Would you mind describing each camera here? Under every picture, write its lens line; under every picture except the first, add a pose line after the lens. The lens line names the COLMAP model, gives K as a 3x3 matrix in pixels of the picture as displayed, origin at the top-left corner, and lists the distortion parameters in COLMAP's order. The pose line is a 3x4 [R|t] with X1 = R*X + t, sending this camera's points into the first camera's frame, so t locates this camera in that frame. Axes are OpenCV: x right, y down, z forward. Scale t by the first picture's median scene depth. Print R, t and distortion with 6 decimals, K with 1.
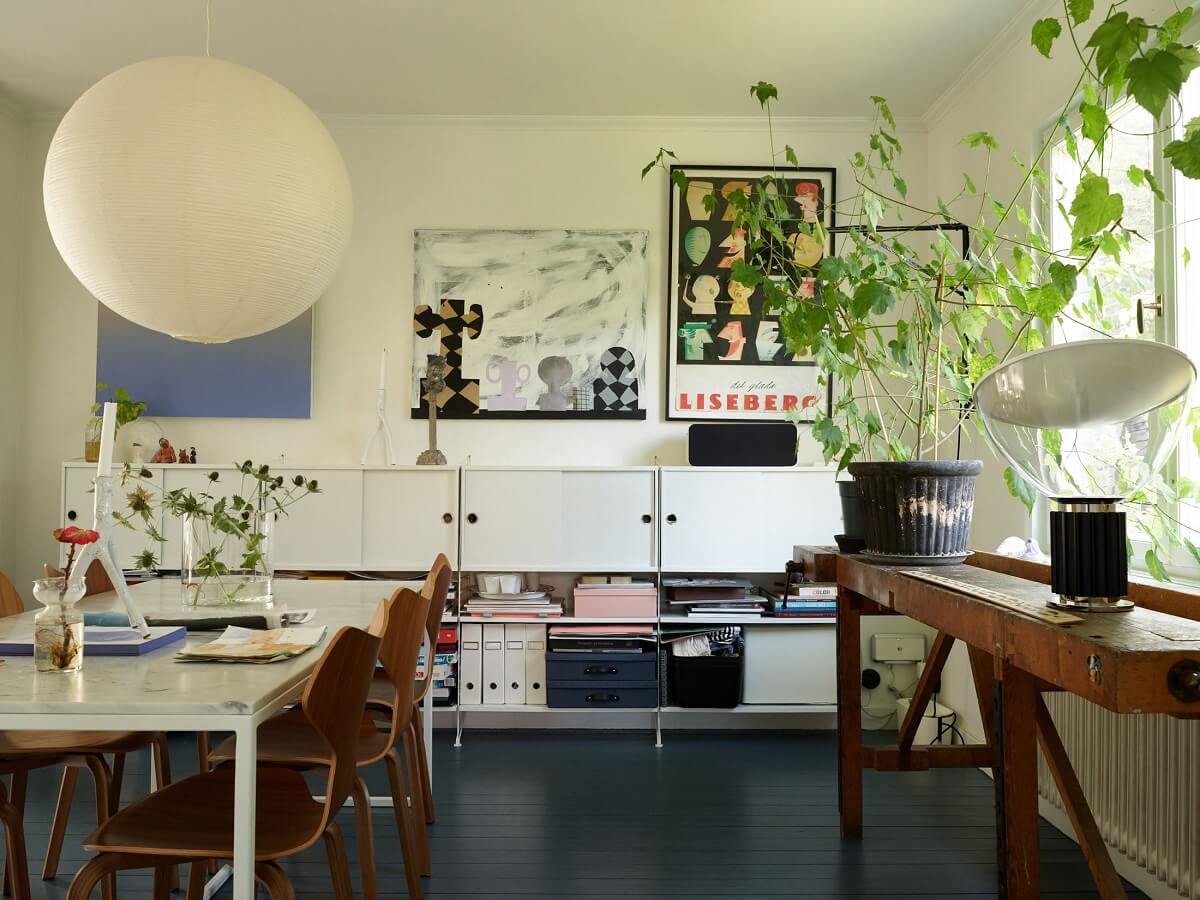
lens RADIAL K [[1032.5, 0, 600.0], [0, 1032.5, 450.0], [0, 0, 1]] dist [0.011435, -0.000129]
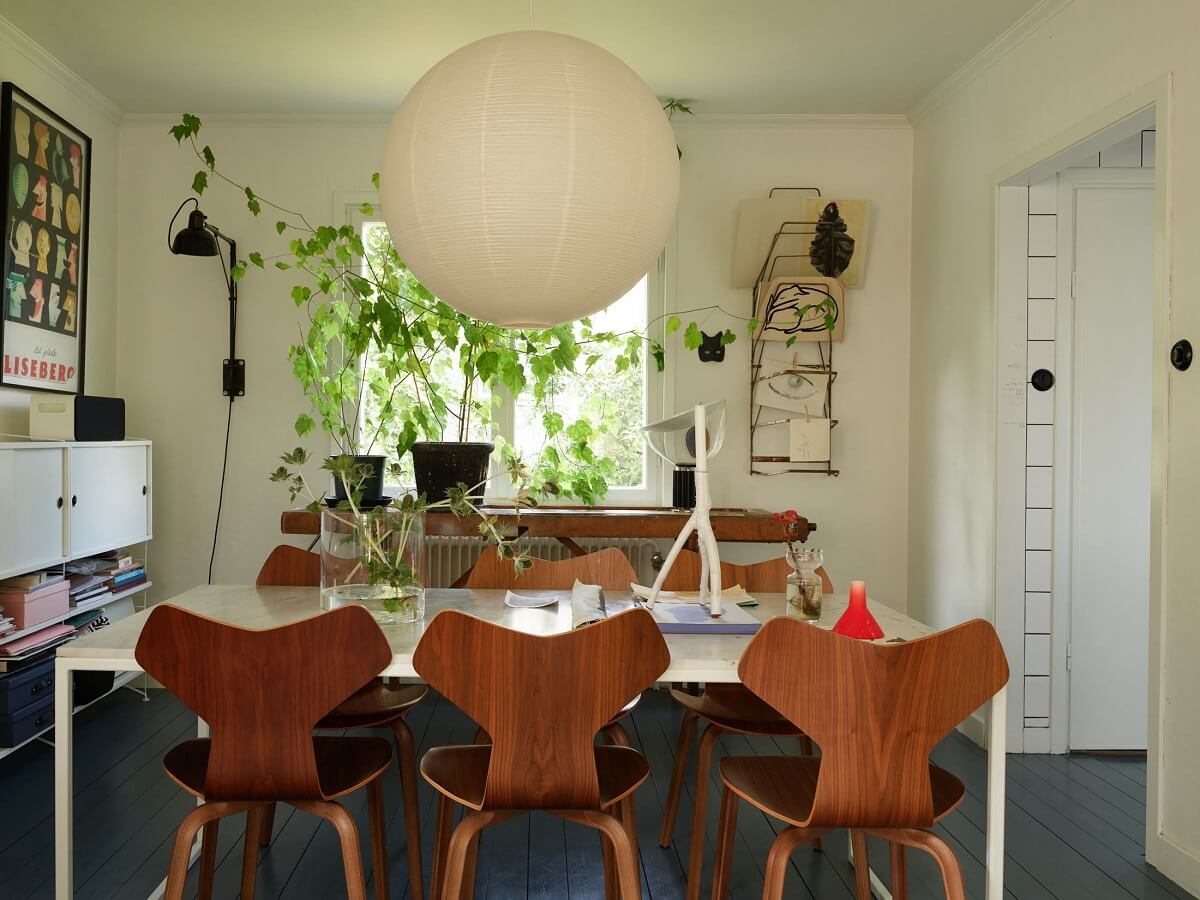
lens RADIAL K [[1032.5, 0, 600.0], [0, 1032.5, 450.0], [0, 0, 1]] dist [0.011435, -0.000129]
pose [[-0.051874, -0.018576, 0.998481, -0.797605], [-0.034946, 0.999248, 0.016775, -0.008261], [-0.998042, -0.034022, -0.052484, 0.555668]]
